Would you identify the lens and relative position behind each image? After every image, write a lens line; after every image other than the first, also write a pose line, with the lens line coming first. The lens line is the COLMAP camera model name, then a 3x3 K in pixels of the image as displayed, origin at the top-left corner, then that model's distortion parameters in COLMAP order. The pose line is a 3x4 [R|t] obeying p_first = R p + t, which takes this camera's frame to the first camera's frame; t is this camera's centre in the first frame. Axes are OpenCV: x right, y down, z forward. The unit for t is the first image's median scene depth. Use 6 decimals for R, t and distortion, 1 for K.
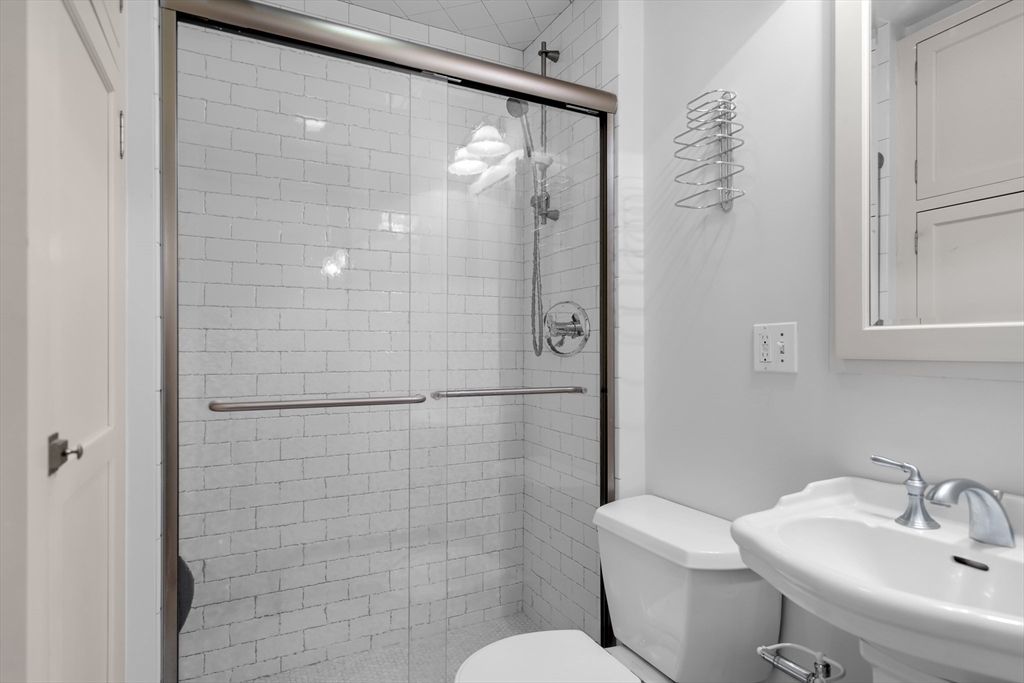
lens RADIAL K [[558.9, 0, 514.2], [0, 558.9, 401.6], [0, 0, 1]] dist [0.011896, -0.000891]
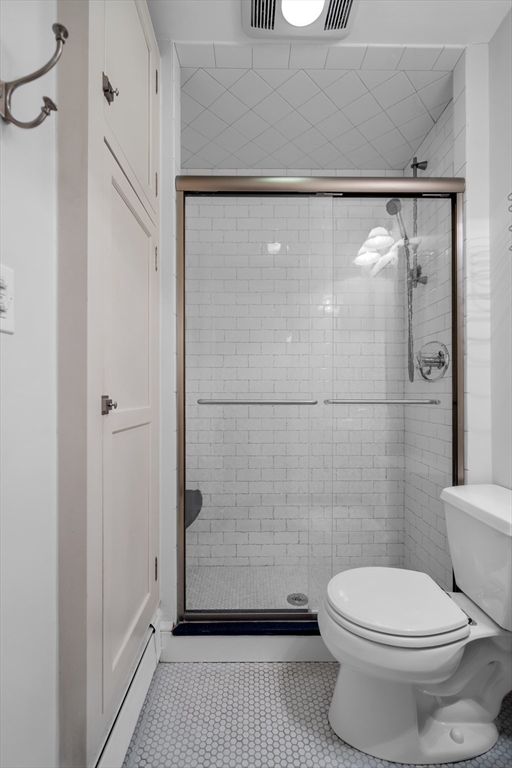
lens RADIAL K [[349.0, 0, 254.5], [0, 349.0, 426.1], [0, 0, 1]] dist [0.000985, 0.000966]
pose [[0.896598, 0.041273, -0.440919, 0.105198], [-0.042215, 0.999079, 0.007678, 0.053788], [0.440829, 0.011730, 0.897514, 0.026285]]
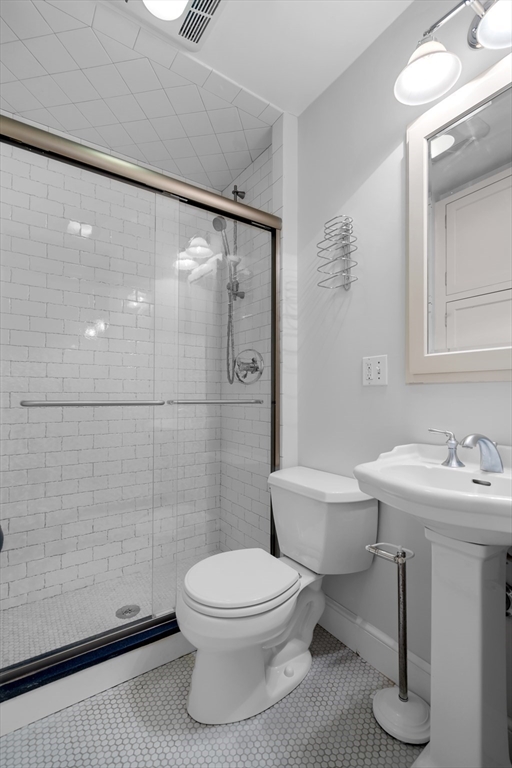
lens RADIAL K [[350.2, 0, 253.3], [0, 350.2, 429.4], [0, 0, 1]] dist [0.000462, 0.001138]
pose [[0.991437, -0.009015, 0.130271, -0.034056], [0.008413, 0.999951, 0.005170, 0.057453], [-0.130312, -0.004030, 0.991465, -0.011121]]
